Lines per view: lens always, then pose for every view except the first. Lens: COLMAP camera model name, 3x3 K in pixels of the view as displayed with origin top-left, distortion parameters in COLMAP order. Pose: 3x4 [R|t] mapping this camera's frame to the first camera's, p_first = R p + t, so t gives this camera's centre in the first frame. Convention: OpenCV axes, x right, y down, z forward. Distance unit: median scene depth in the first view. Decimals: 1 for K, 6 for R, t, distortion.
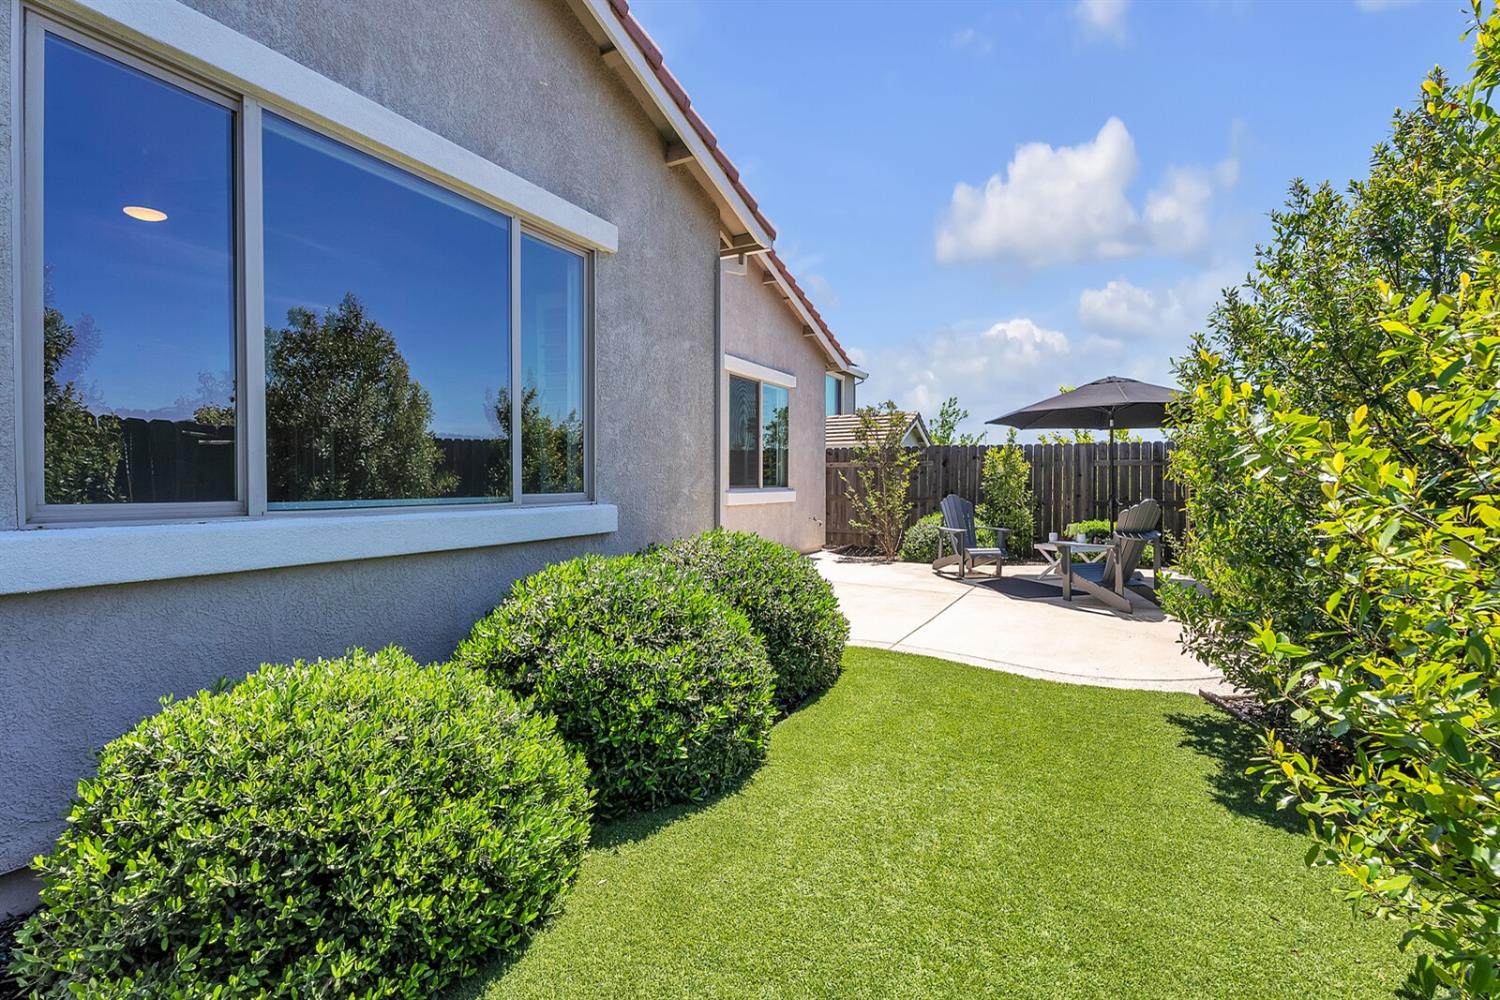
lens RADIAL K [[697.2, 0, 758.6], [0, 697.2, 492.5], [0, 0, 1]] dist [0.000138, 0.001197]
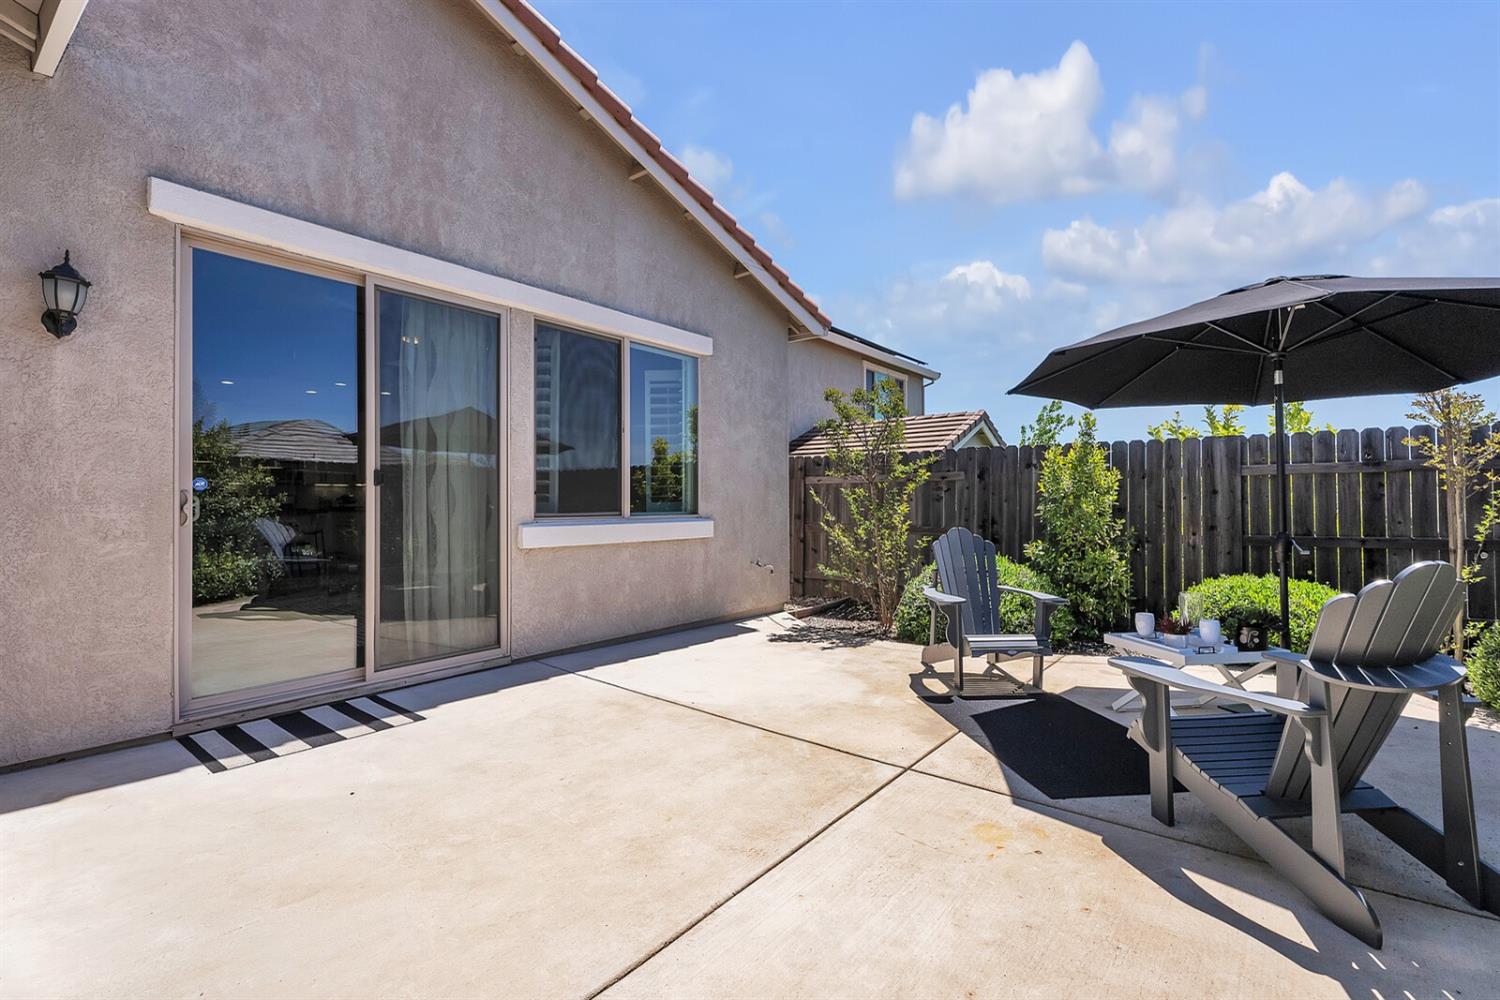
lens RADIAL K [[697.2, 0, 744.2], [0, 697.2, 501.6], [0, 0, 1]] dist [0.000138, 0.001197]
pose [[0.984439, -0.004539, -0.175666, 0.182789], [0.001486, 0.999846, -0.017507, -0.007503], [0.175718, 0.016973, 0.984294, 0.372941]]
